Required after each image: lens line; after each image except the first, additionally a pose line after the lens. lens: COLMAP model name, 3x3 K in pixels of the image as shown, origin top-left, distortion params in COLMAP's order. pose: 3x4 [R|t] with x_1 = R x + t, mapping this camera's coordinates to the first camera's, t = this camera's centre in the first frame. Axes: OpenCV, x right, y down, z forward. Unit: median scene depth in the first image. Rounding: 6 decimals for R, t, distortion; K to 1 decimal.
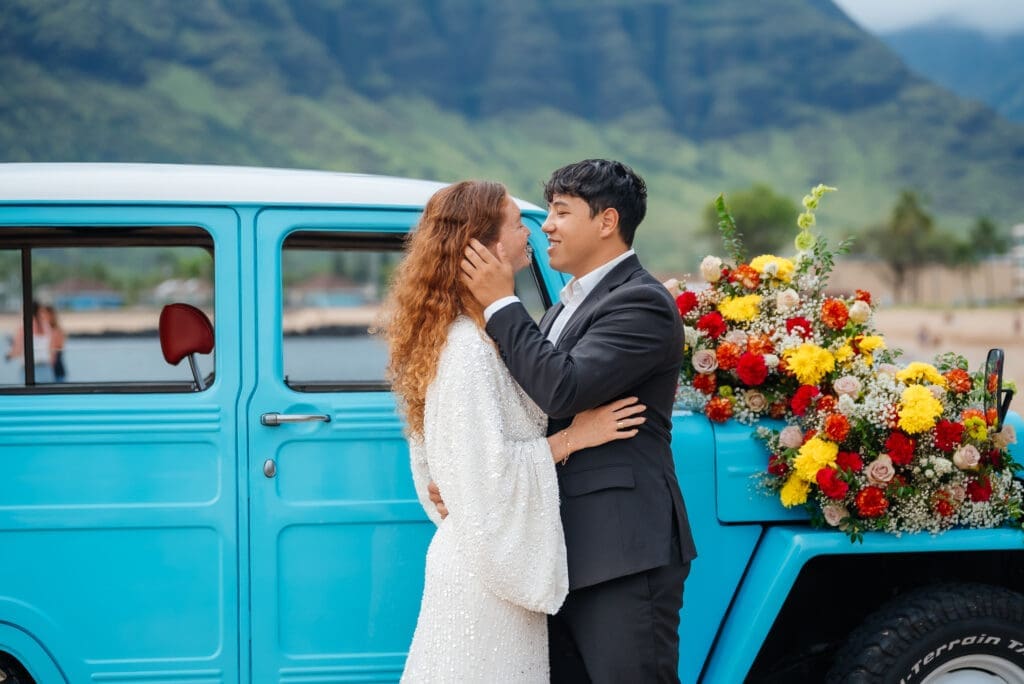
lens RADIAL K [[2912.4, 0, 512.0], [0, 2912.4, 342.0], [0, 0, 1]] dist [0.085085, -0.279042]
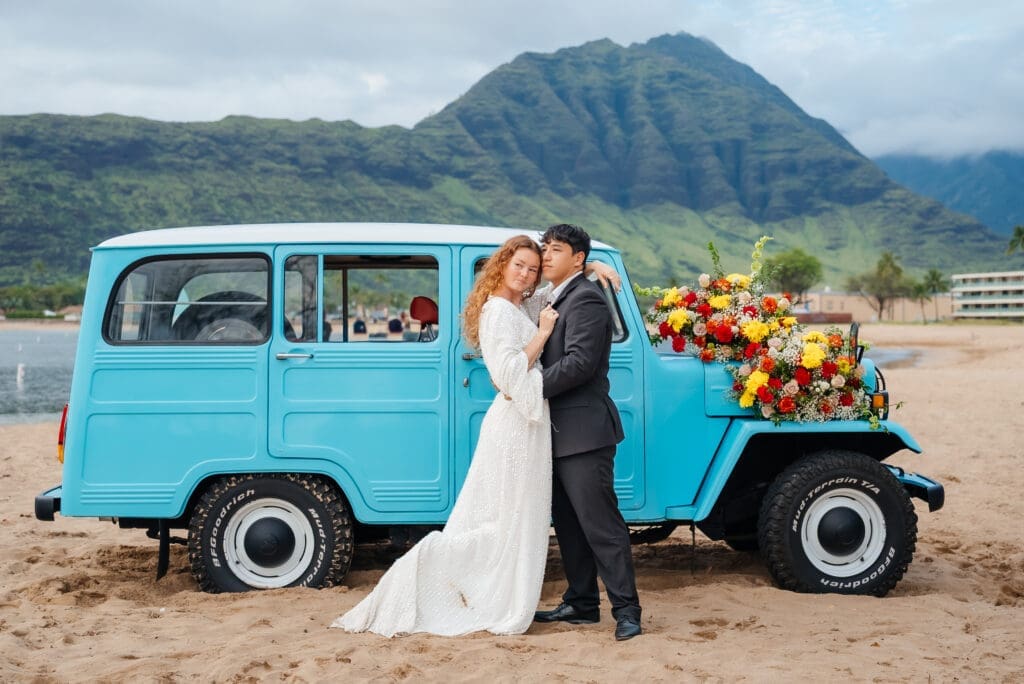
lens RADIAL K [[1841.4, 0, 468.7], [0, 1841.4, 308.7], [0, 0, 1]] dist [0.000570, 0.006043]
pose [[0.993801, 0.009293, -0.110783, 0.049724], [-0.011981, 0.999649, -0.023626, 0.022892], [0.110525, 0.024806, 0.993564, -0.190687]]
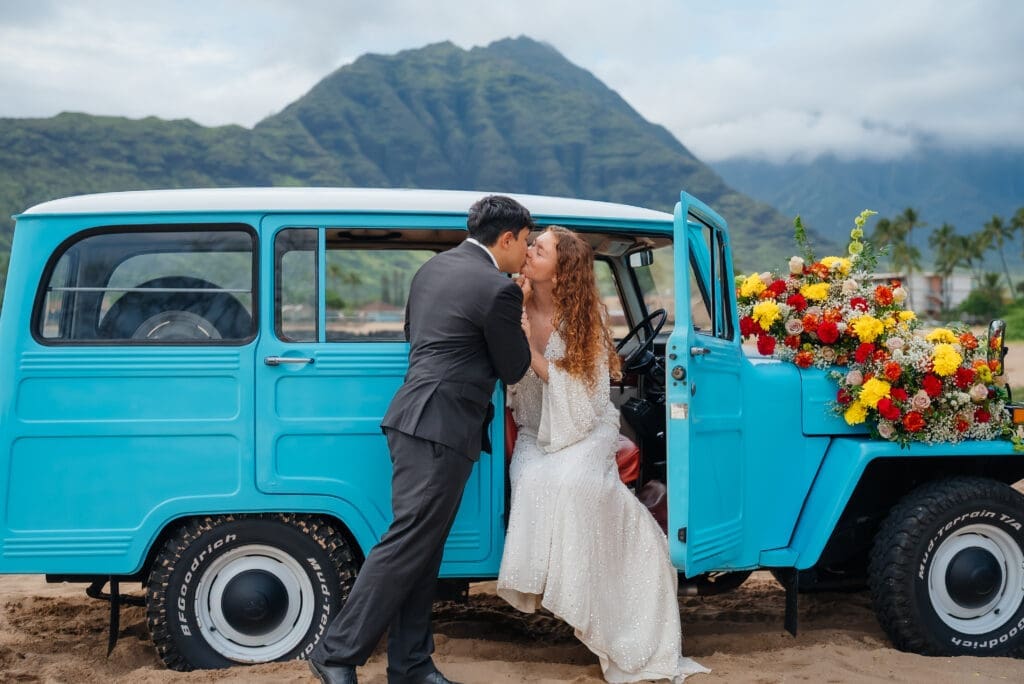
lens RADIAL K [[1645.0, 0, 429.1], [0, 1645.0, 347.0], [0, 0, 1]] dist [0.012161, -0.063290]
pose [[0.999902, 0.012862, 0.005513, -0.125439], [-0.012835, 0.999906, -0.004845, 0.023530], [-0.005575, 0.004774, 0.999973, 0.158597]]
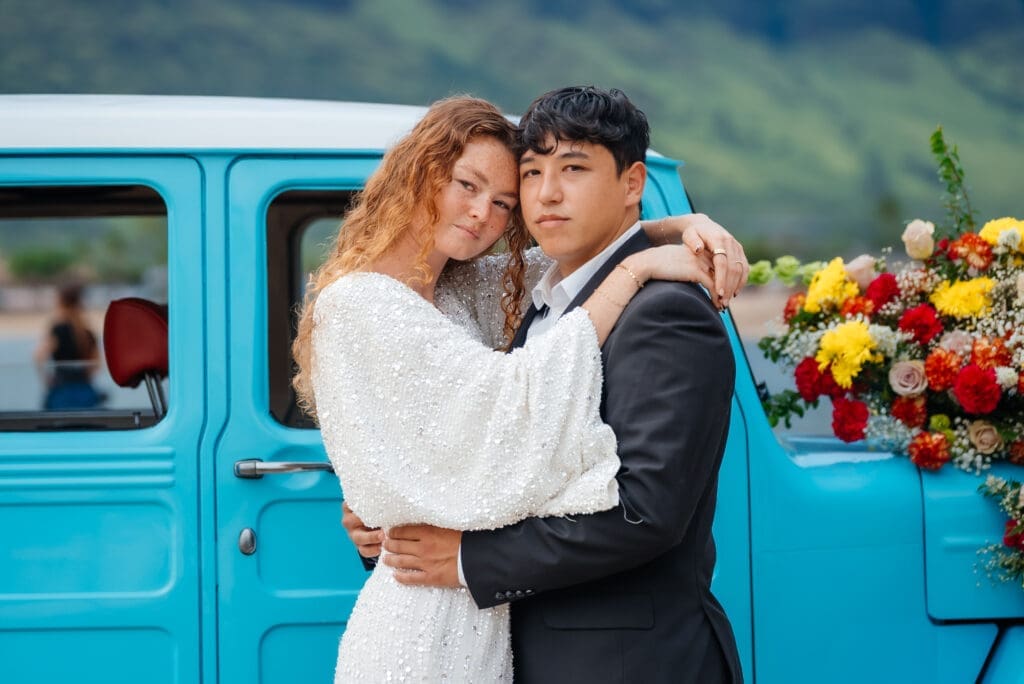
lens RADIAL K [[3659.4, 0, 510.9], [0, 3659.4, 320.8], [0, 0, 1]] dist [0.181369, 1.357150]
pose [[0.993975, -0.007710, -0.109338, 0.067870], [0.007154, 0.999959, -0.005470, -0.002572], [0.109376, 0.004655, 0.993990, 0.154671]]
